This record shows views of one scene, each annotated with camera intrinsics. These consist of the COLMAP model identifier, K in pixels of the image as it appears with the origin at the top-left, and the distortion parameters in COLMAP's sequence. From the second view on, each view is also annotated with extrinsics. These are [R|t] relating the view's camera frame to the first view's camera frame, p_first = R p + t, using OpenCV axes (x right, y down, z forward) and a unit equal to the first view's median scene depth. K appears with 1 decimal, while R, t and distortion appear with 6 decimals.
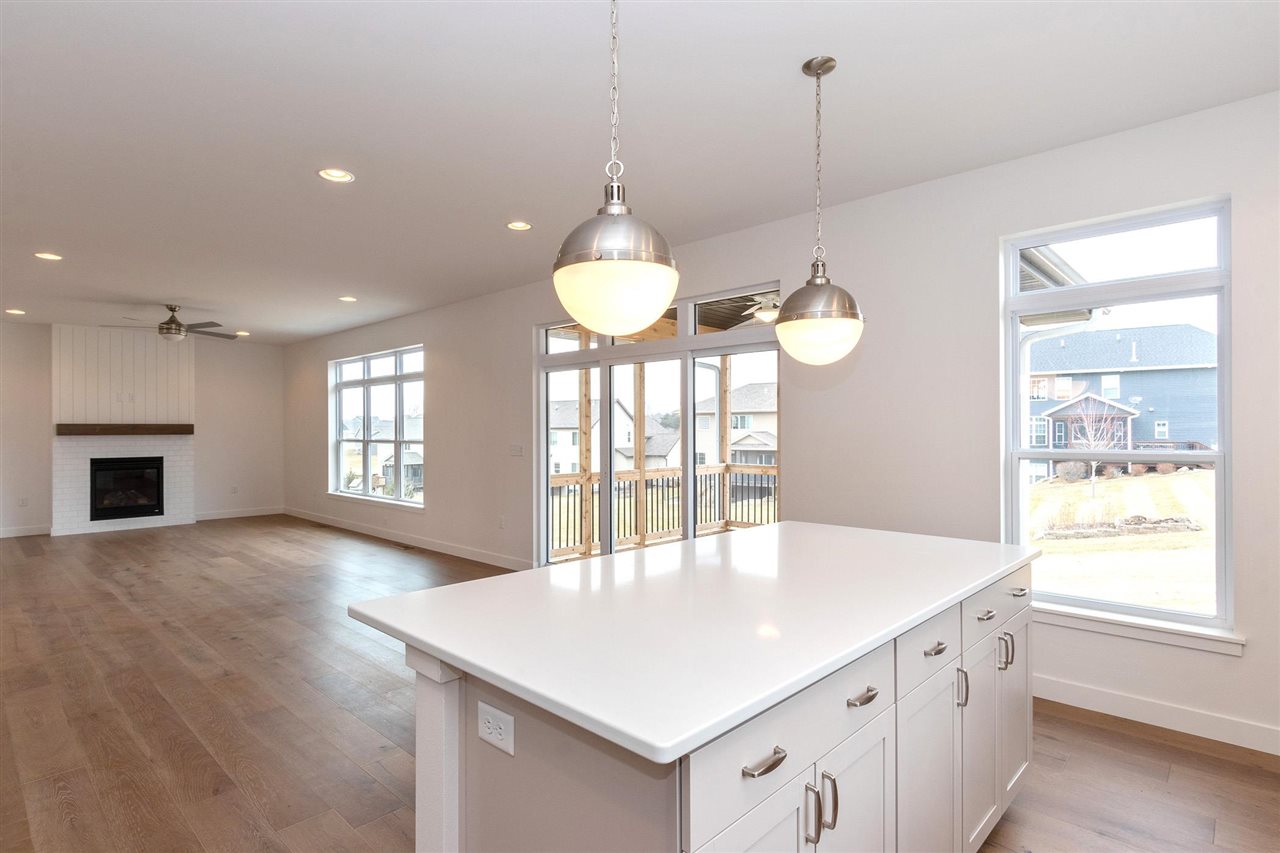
lens RADIAL K [[652.6, 0, 629.3], [0, 652.6, 427.5], [0, 0, 1]] dist [-0.000207, -0.002262]
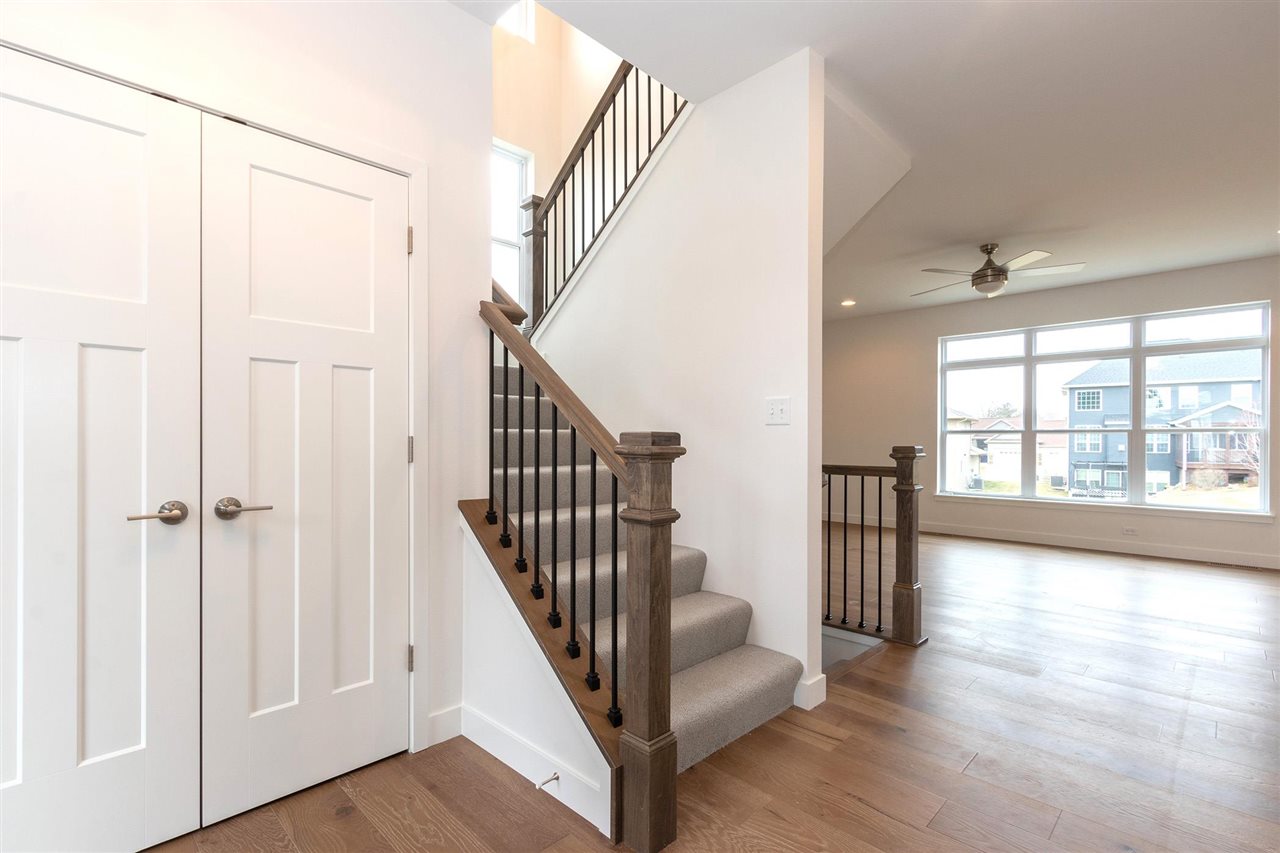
lens RADIAL K [[590.5, 0, 634.9], [0, 590.5, 439.7], [0, 0, 1]] dist [0.004076, -0.000609]
pose [[0.999538, 0.005693, -0.029868, -0.840798], [-0.005532, 0.999970, 0.005460, 0.028335], [0.029898, -0.005293, 0.999539, 0.235236]]
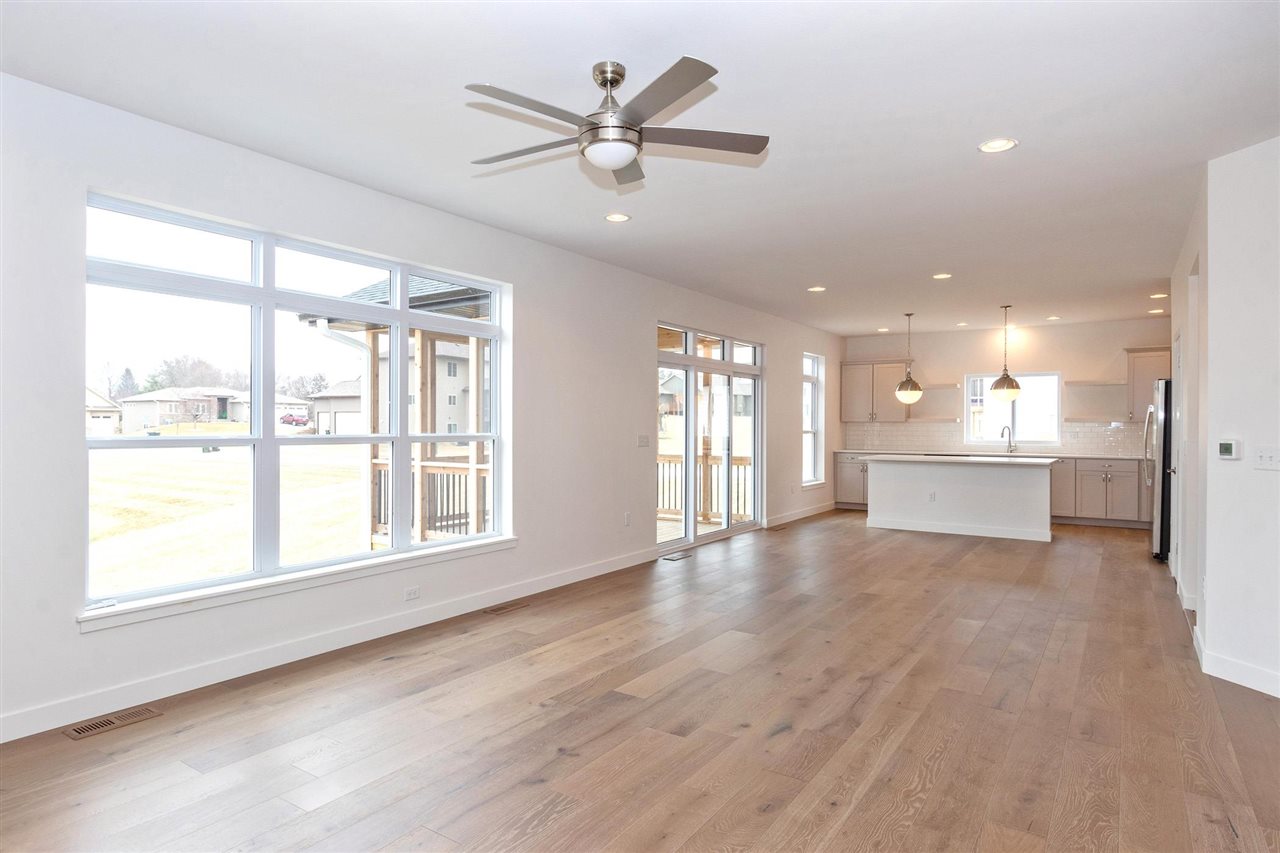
lens RADIAL K [[733.6, 0, 623.9], [0, 733.6, 430.0], [0, 0, 1]] dist [-0.004398, -0.001770]
pose [[-0.158468, -0.004779, 0.987353, -0.855759], [-0.007245, 0.999967, 0.003677, 0.009764], [-0.987338, -0.006571, -0.158497, 0.819785]]
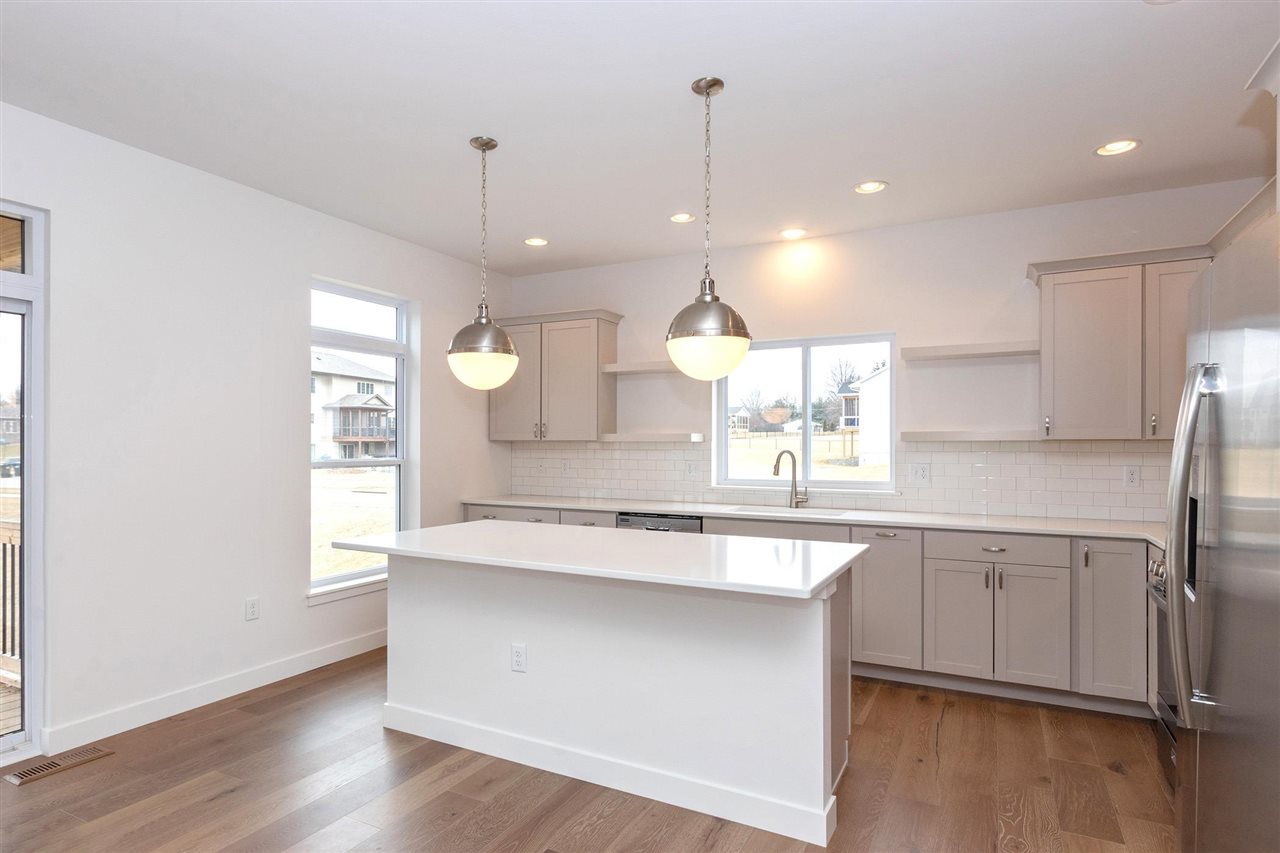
lens RADIAL K [[683.1, 0, 633.8], [0, 683.1, 448.1], [0, 0, 1]] dist [-0.001145, 0.000798]
pose [[-0.276307, -0.003030, 0.961065, -0.272423], [-0.006330, 0.999979, 0.001333, 0.002421], [-0.961049, -0.005715, -0.276320, 0.298023]]
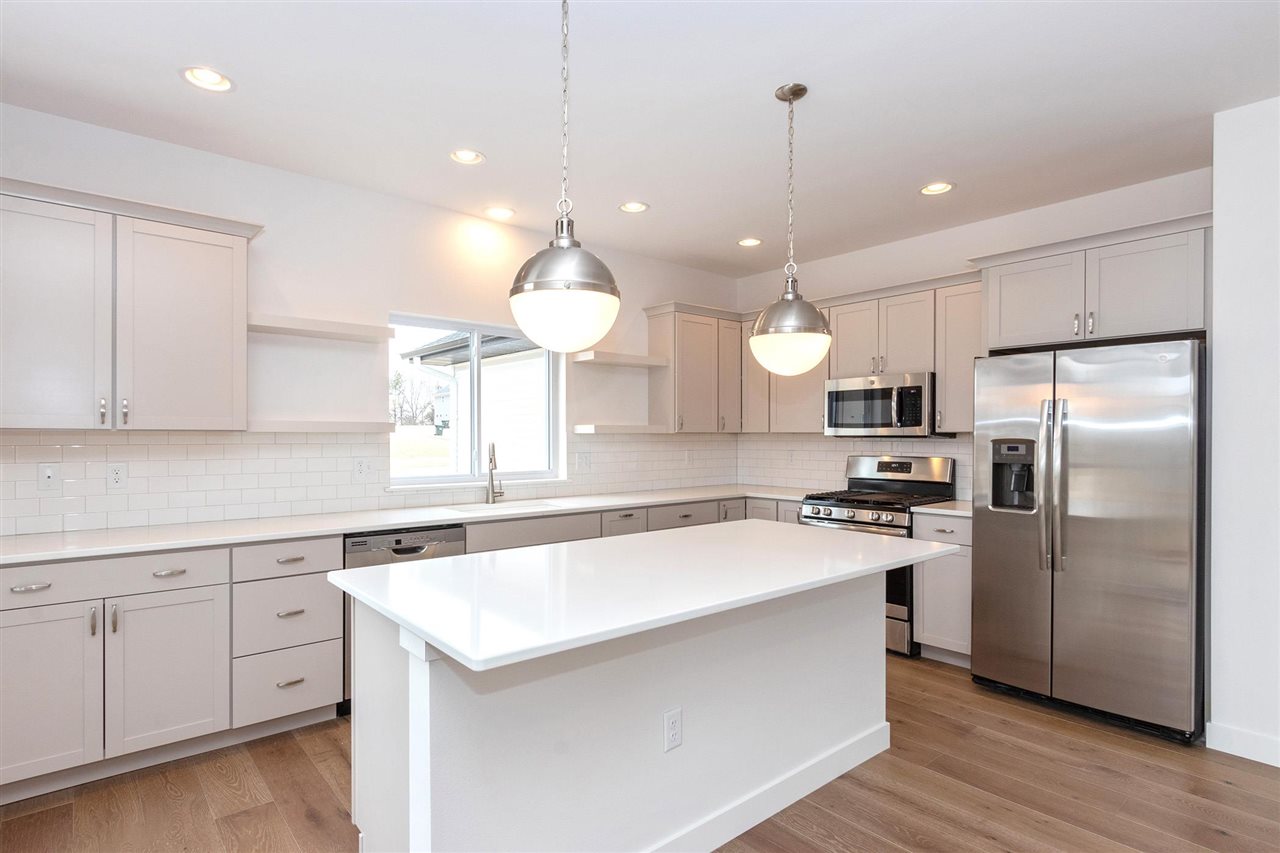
lens RADIAL K [[652.6, 0, 622.9], [0, 652.6, 437.4], [0, 0, 1]] dist [-0.000207, -0.002262]
pose [[-0.993993, 0.002013, 0.109429, 0.032913], [0.001484, 0.999987, -0.004912, 0.003100], [-0.109437, -0.004720, -0.993983, 0.479090]]
